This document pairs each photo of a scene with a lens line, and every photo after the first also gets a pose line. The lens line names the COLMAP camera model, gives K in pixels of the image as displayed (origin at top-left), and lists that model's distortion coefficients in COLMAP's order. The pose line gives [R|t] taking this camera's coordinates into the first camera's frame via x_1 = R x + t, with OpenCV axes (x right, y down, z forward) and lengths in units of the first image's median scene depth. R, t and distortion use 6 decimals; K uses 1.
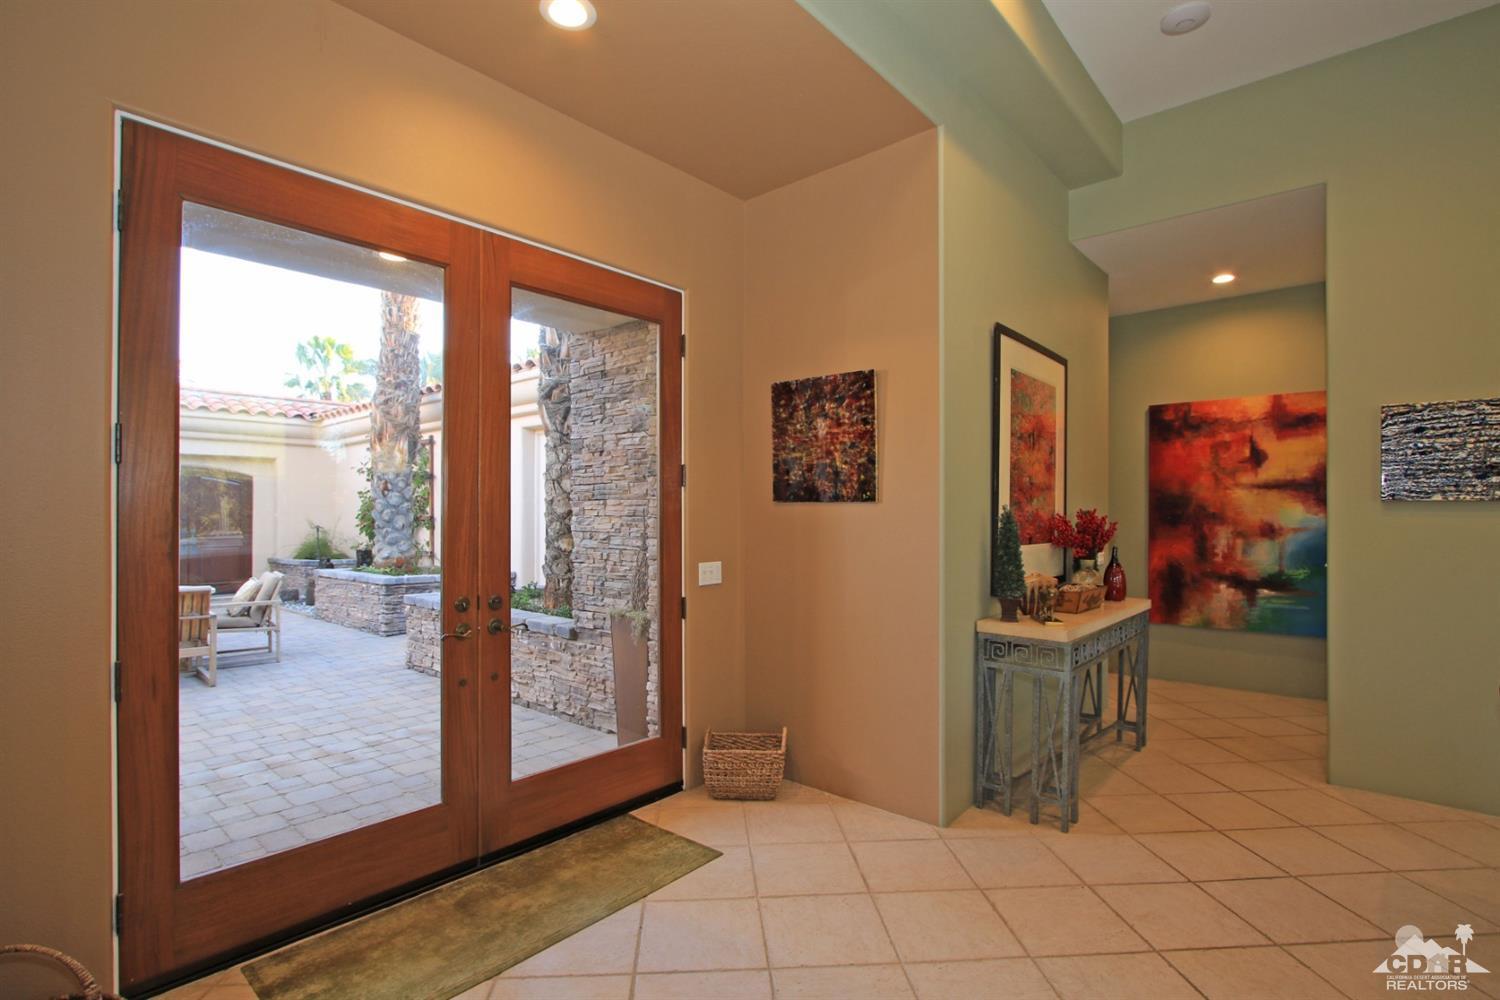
lens RADIAL K [[725.4, 0, 742.9], [0, 725.4, 516.4], [0, 0, 1]] dist [-0.009538, -0.000323]
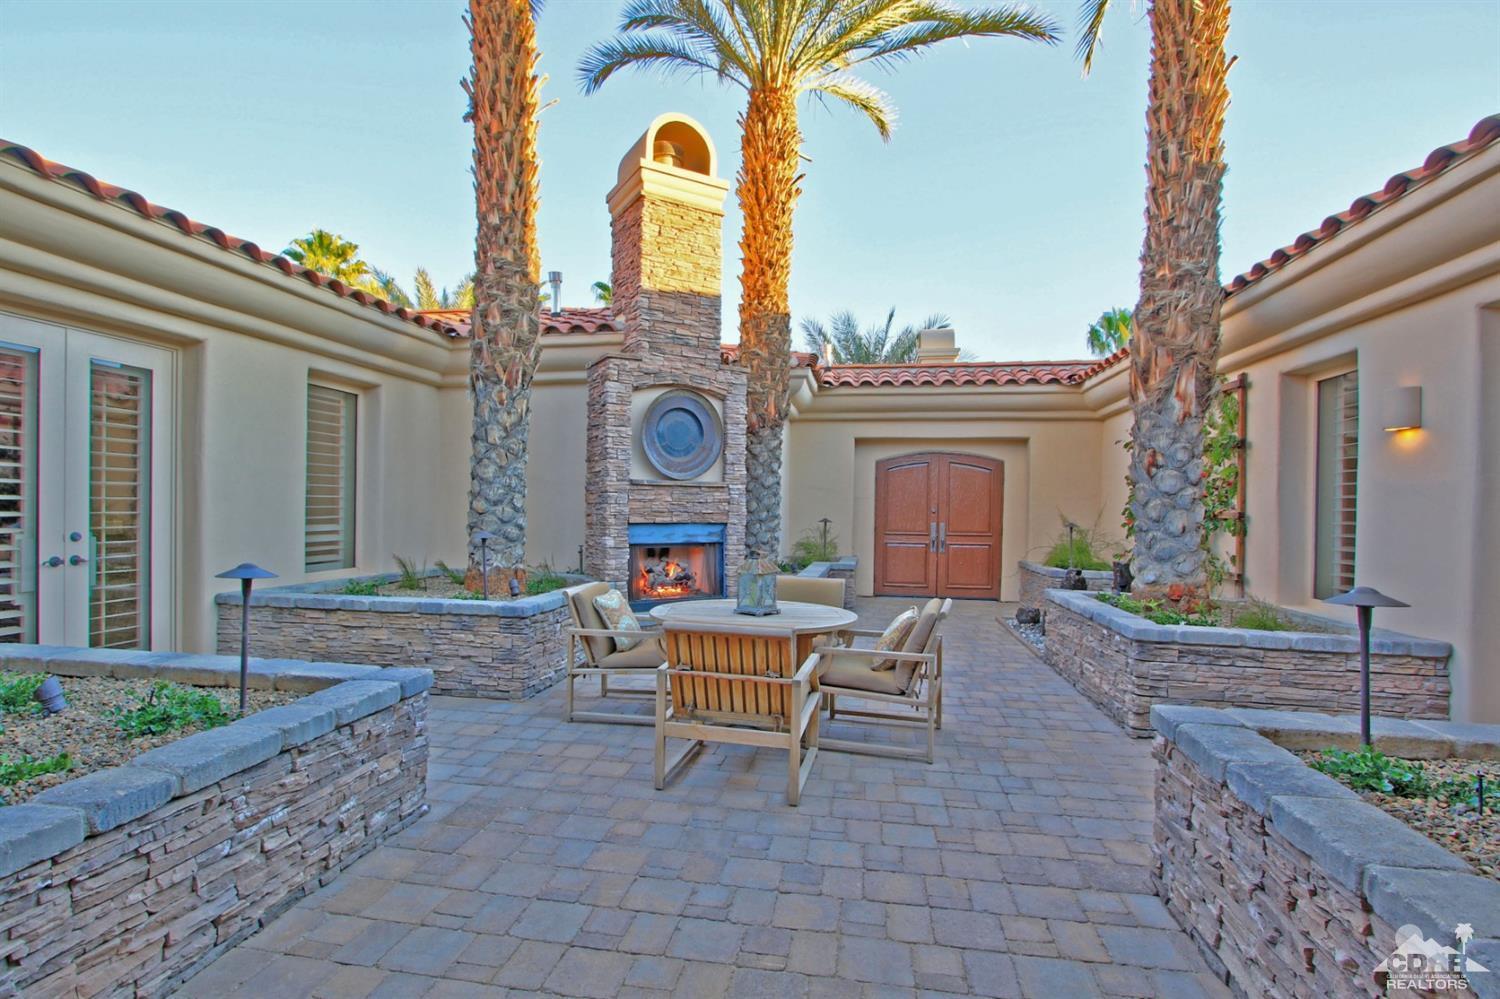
lens RADIAL K [[725.4, 0, 743.4], [0, 725.4, 511.9], [0, 0, 1]] dist [-0.009538, -0.000323]
pose [[0.526970, 0.013547, -0.849776, -0.171456], [-0.014575, 0.999870, 0.006901, 0.001063], [0.849759, 0.008749, 0.527099, 0.410958]]
